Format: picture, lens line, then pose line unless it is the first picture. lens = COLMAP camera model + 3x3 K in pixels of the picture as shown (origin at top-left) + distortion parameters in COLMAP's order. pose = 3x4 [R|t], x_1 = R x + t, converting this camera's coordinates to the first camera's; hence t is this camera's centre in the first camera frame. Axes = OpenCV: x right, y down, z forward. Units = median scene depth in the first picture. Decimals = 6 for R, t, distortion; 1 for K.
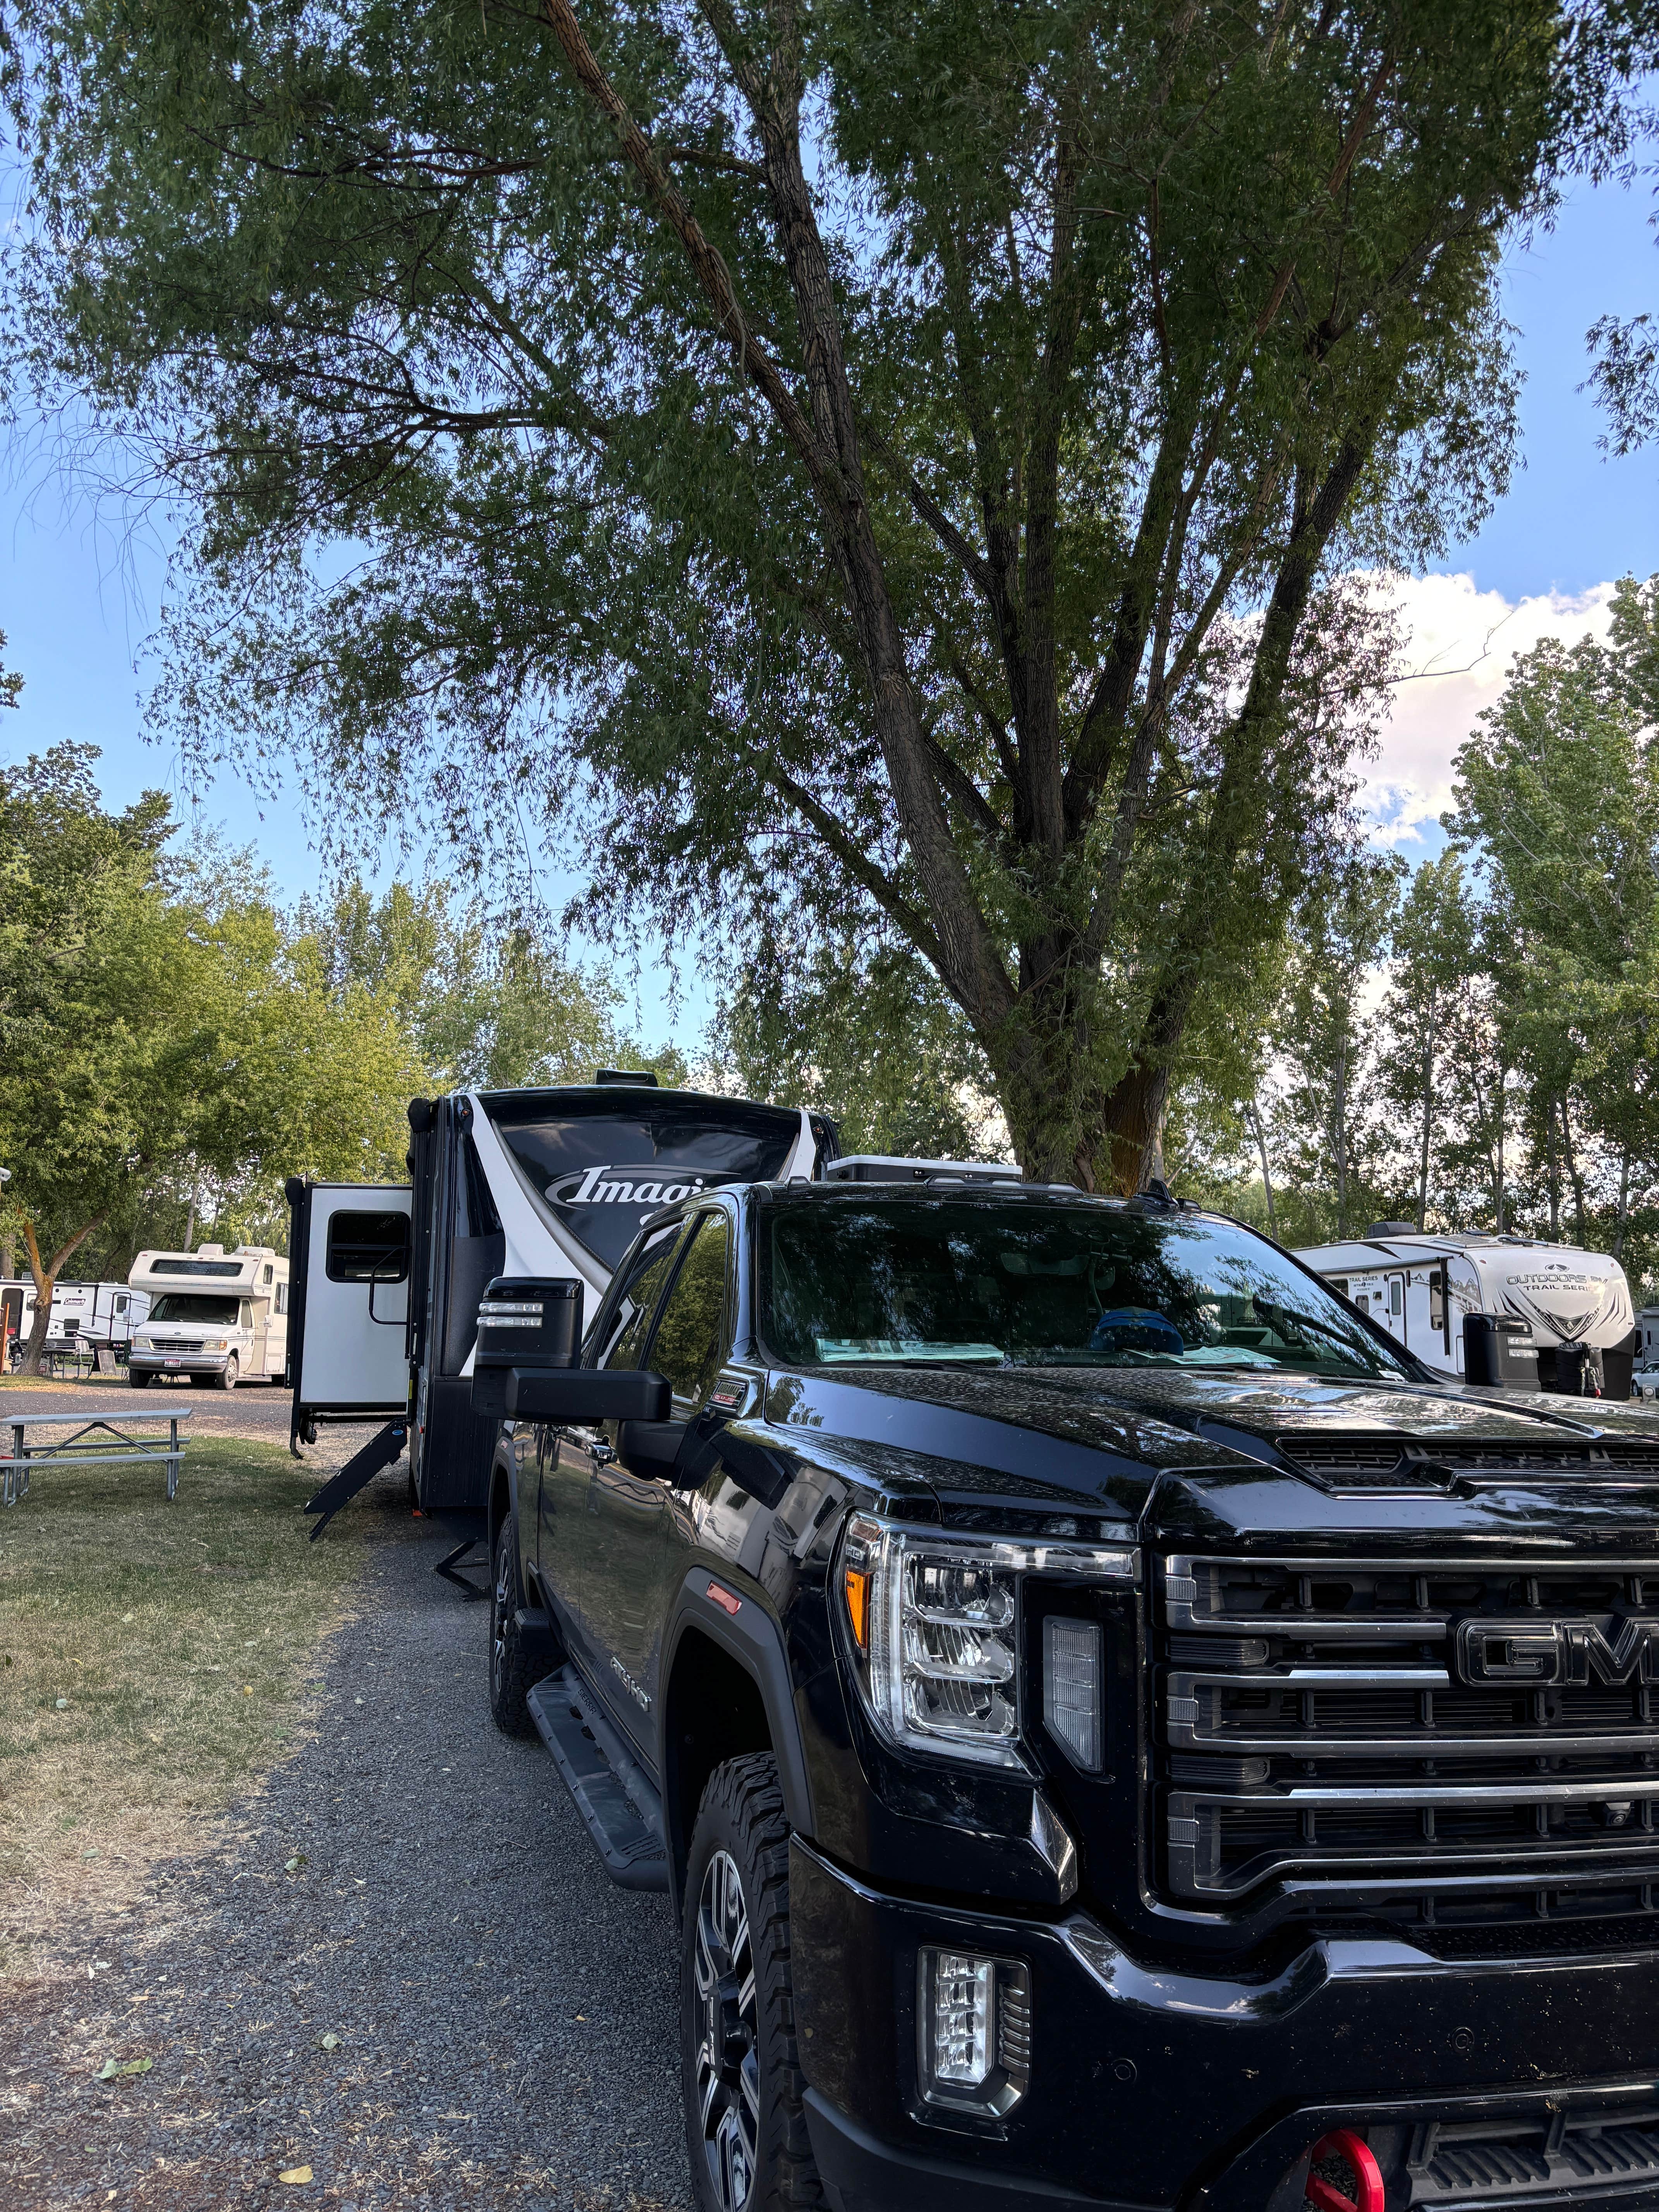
lens RADIAL K [[1649.9, 0, 780.6], [0, 1649.9, 1149.8], [0, 0, 1]] dist [0.186440, -0.208894]
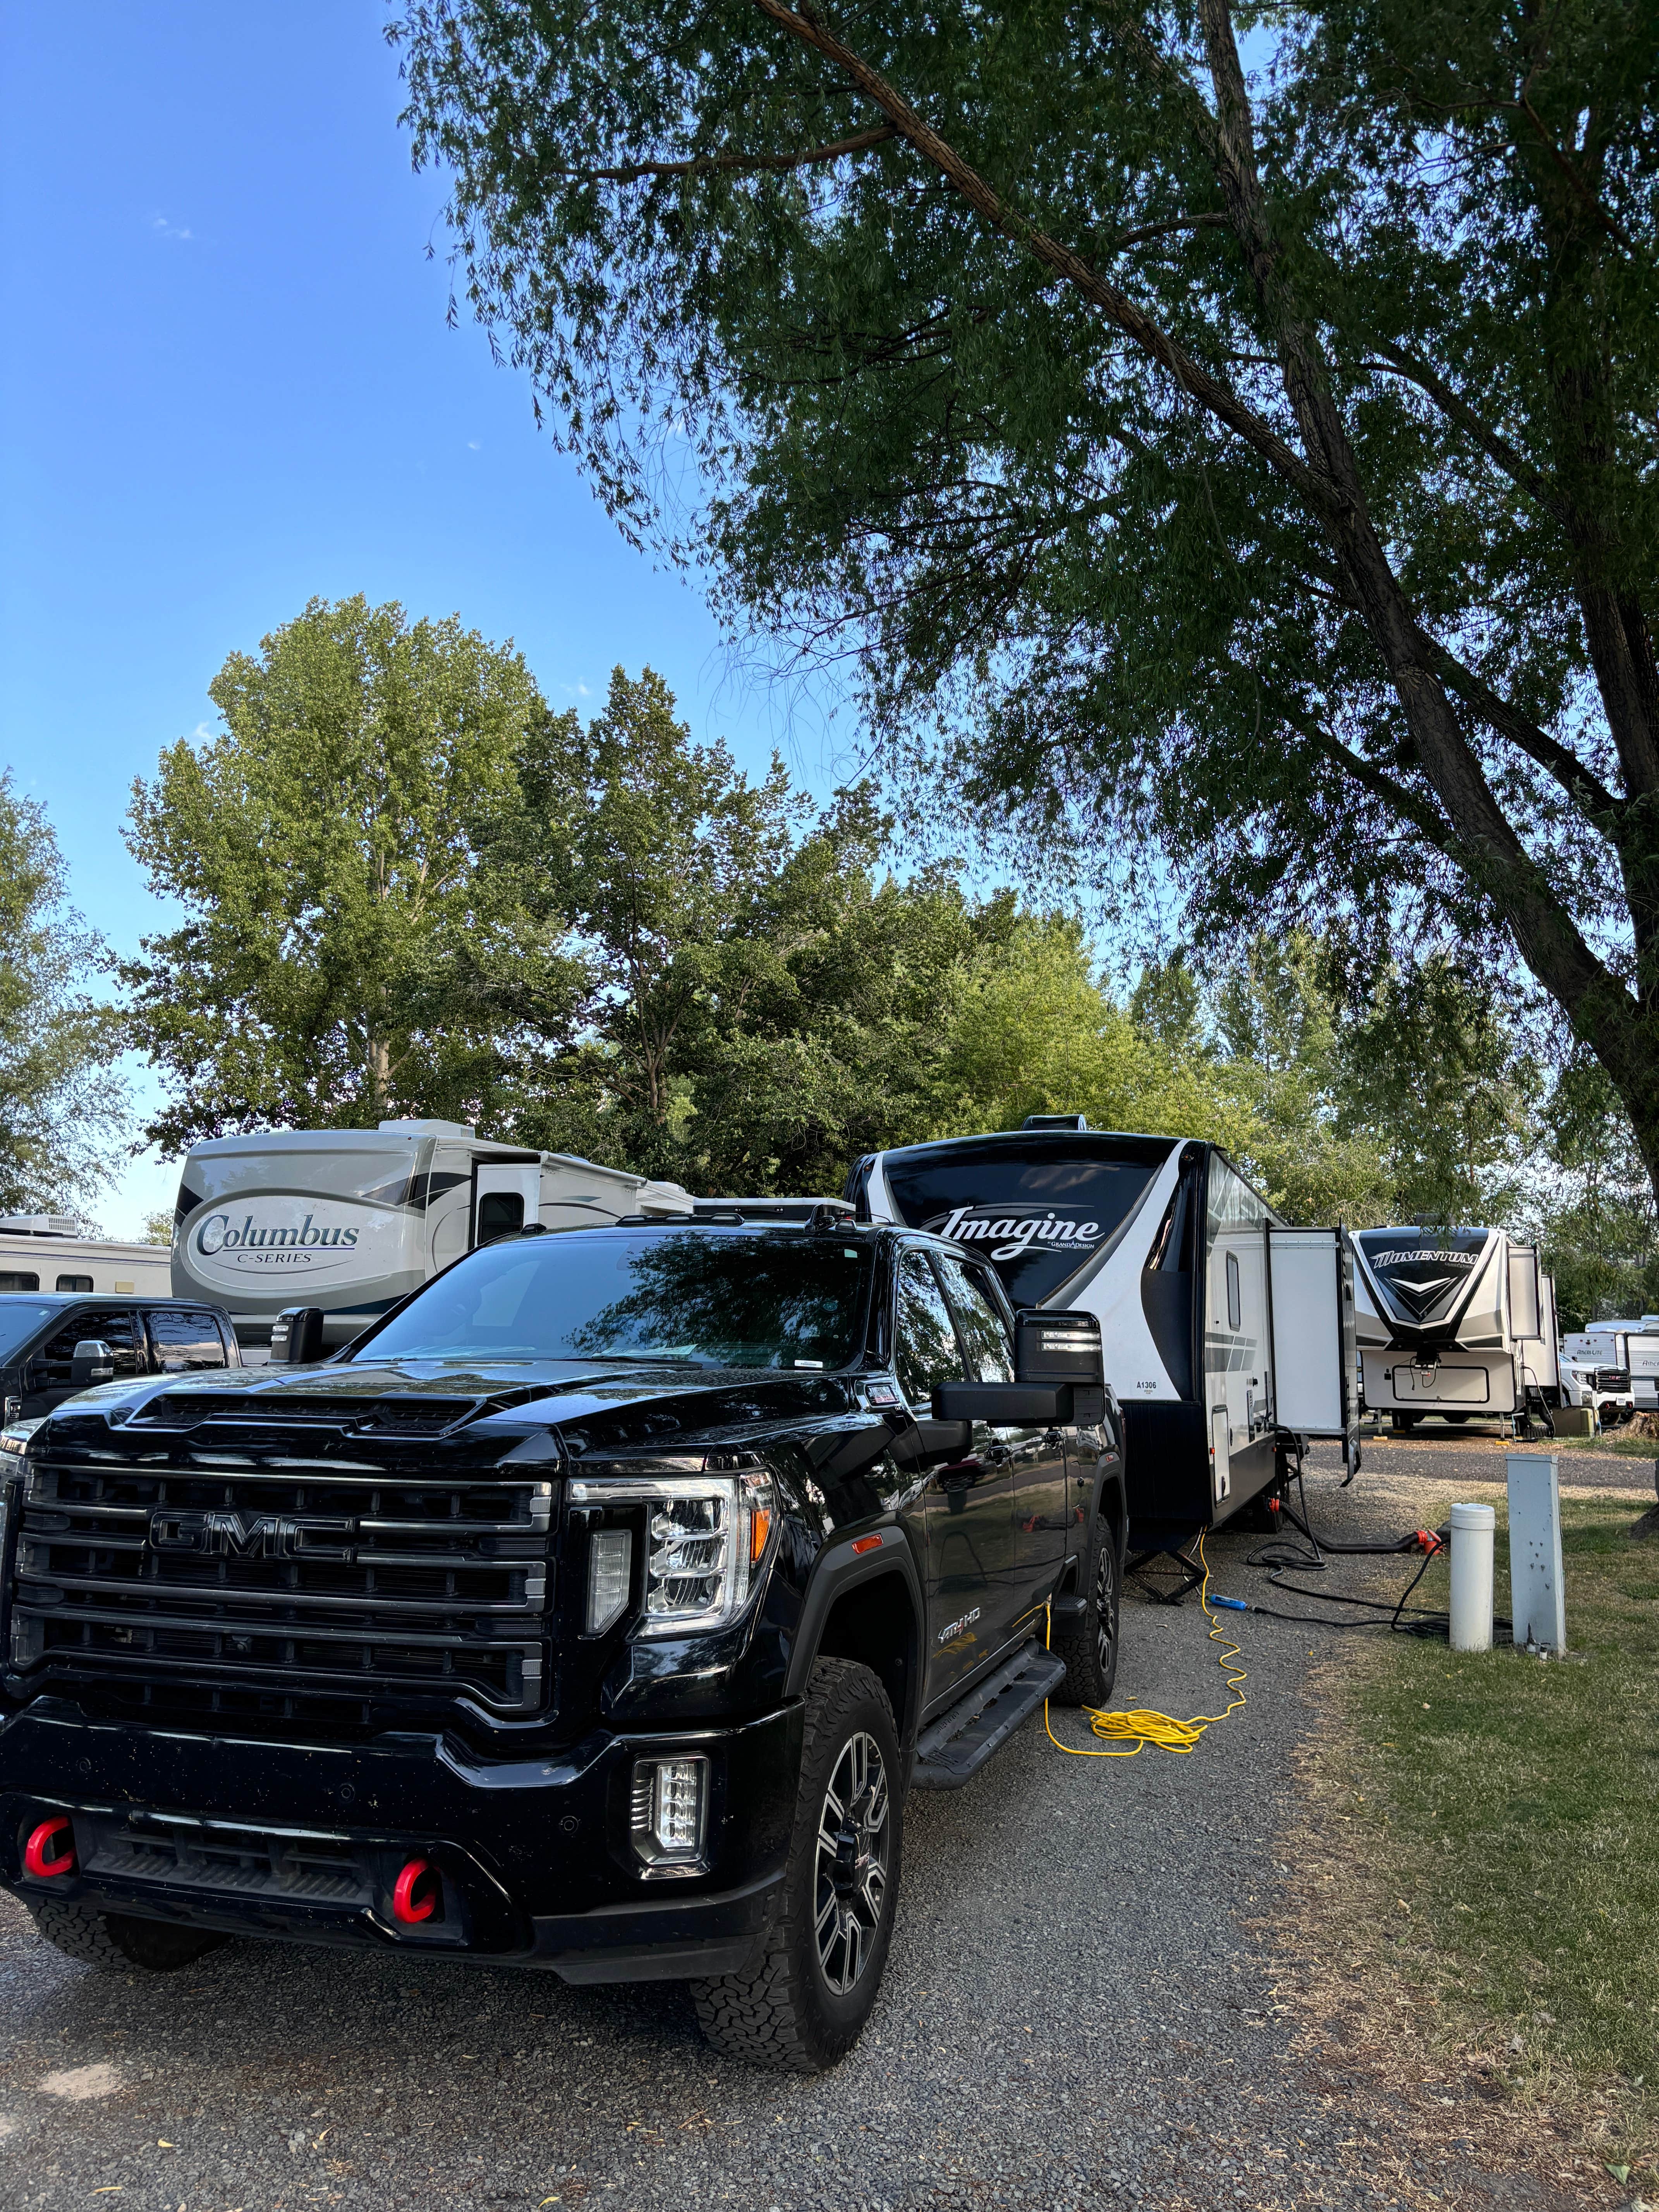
lens RADIAL K [[1649.9, 0, 780.6], [0, 1649.9, 1149.8], [0, 0, 1]] dist [0.186440, -0.208894]
pose [[0.823855, -0.079829, -0.561151, 0.412013], [0.064665, 0.996806, -0.046866, 0.015569], [0.563100, 0.002324, 0.826385, 0.014280]]
